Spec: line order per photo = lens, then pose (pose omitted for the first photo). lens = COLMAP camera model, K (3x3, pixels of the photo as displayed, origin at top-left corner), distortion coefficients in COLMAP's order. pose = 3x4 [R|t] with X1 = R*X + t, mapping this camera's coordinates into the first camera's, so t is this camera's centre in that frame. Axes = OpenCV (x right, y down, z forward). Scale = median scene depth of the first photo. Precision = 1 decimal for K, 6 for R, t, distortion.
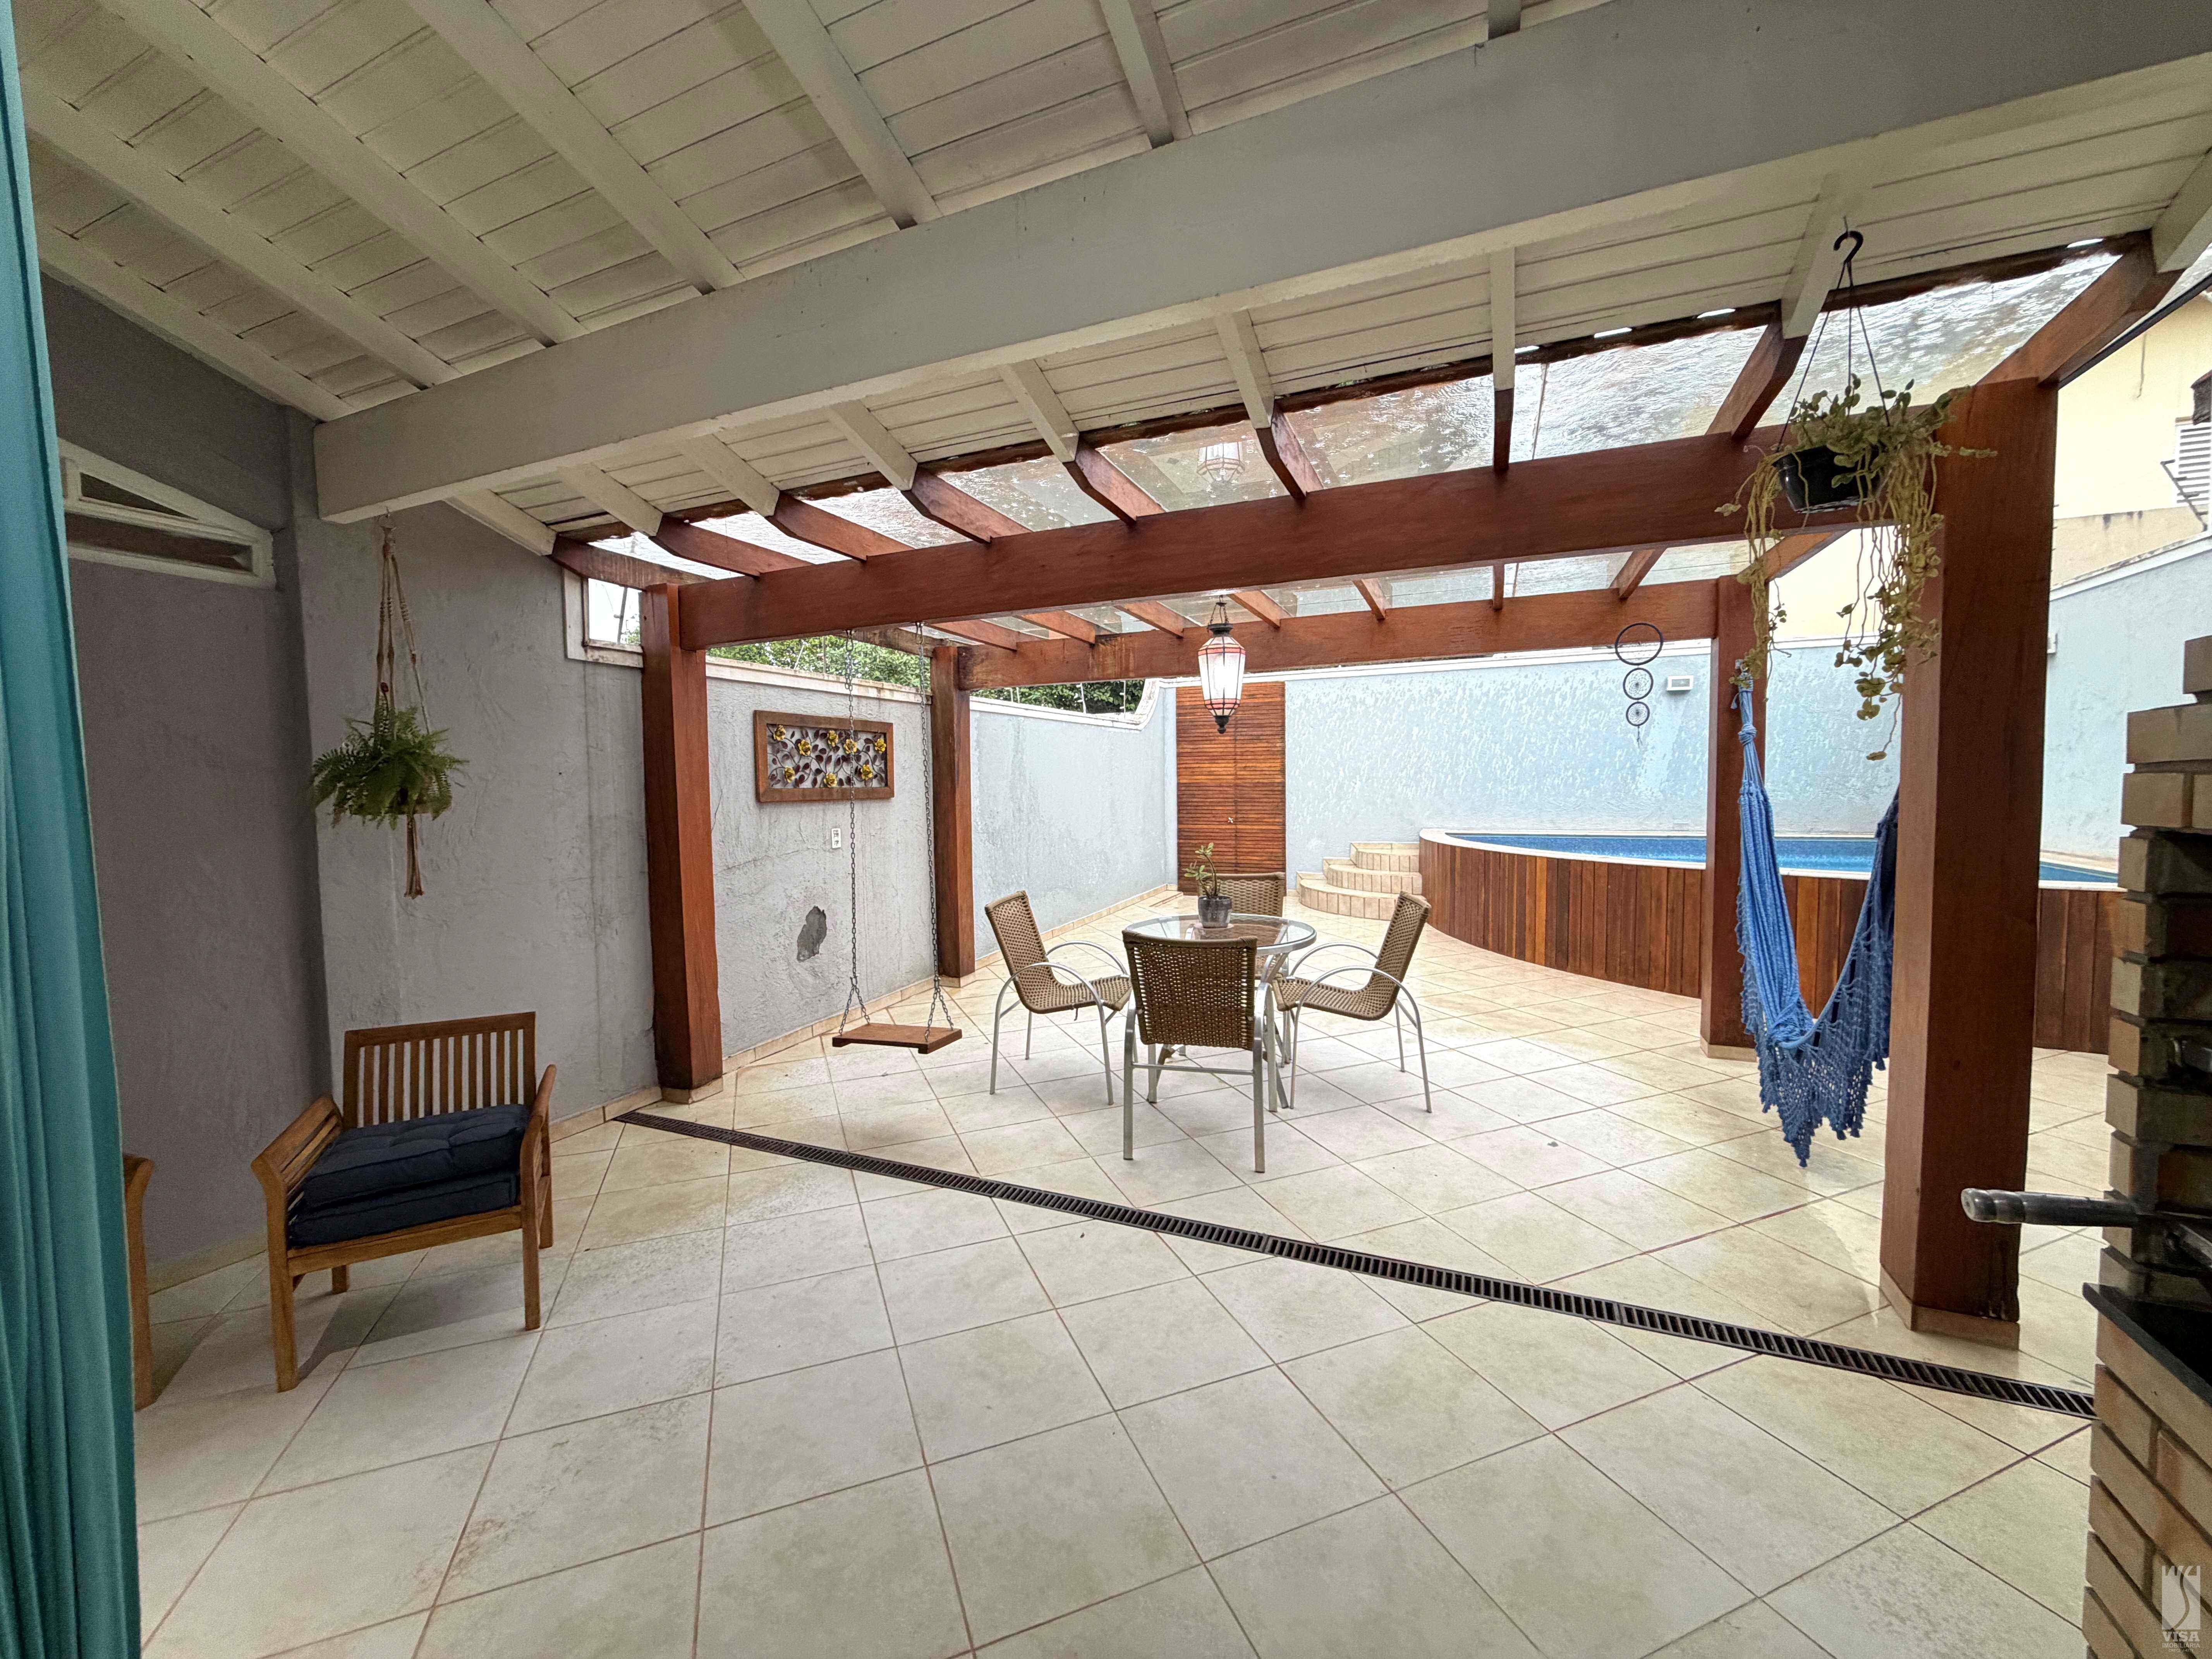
lens RADIAL K [[879.1, 0, 1104.5], [0, 879.1, 827.7], [0, 0, 1]] dist [0.000715, -0.000459]
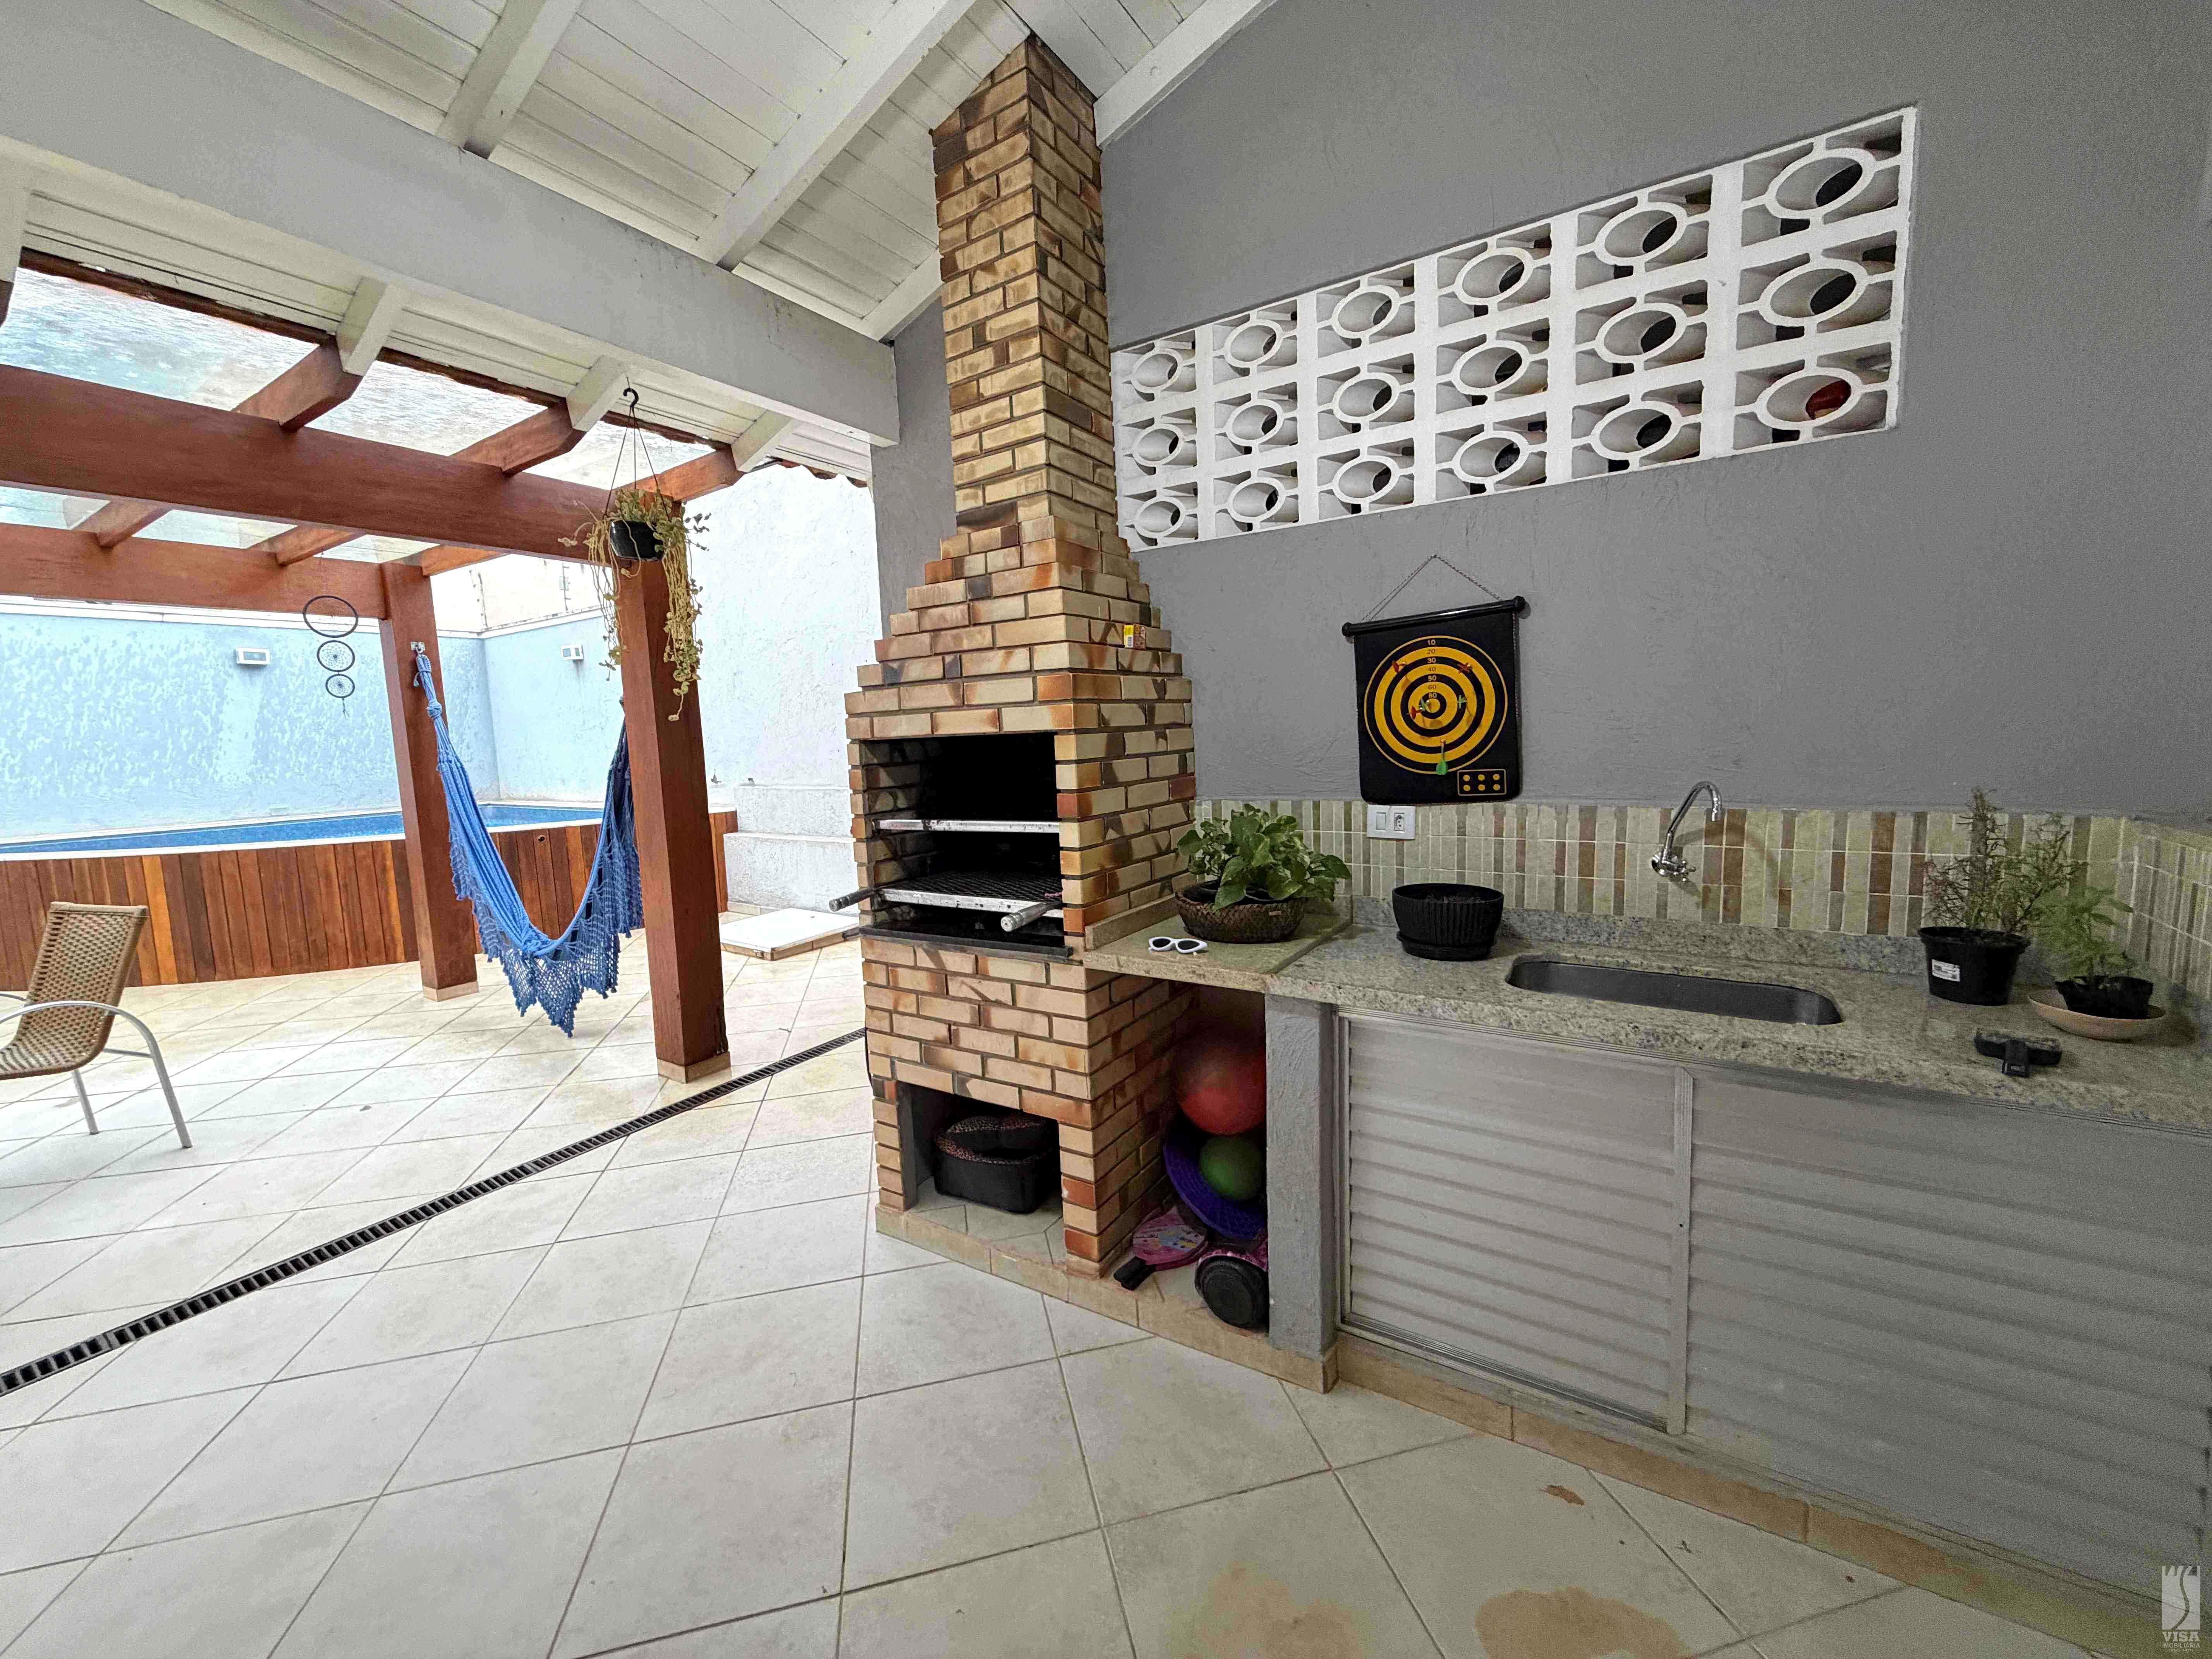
lens RADIAL K [[879.1, 0, 1102.8], [0, 879.1, 826.2], [0, 0, 1]] dist [0.000715, -0.000459]
pose [[0.150661, -0.100093, 0.983505, -0.203907], [0.088502, 0.992232, 0.087424, 0.015149], [-0.984616, 0.073871, 0.158349, -0.013006]]
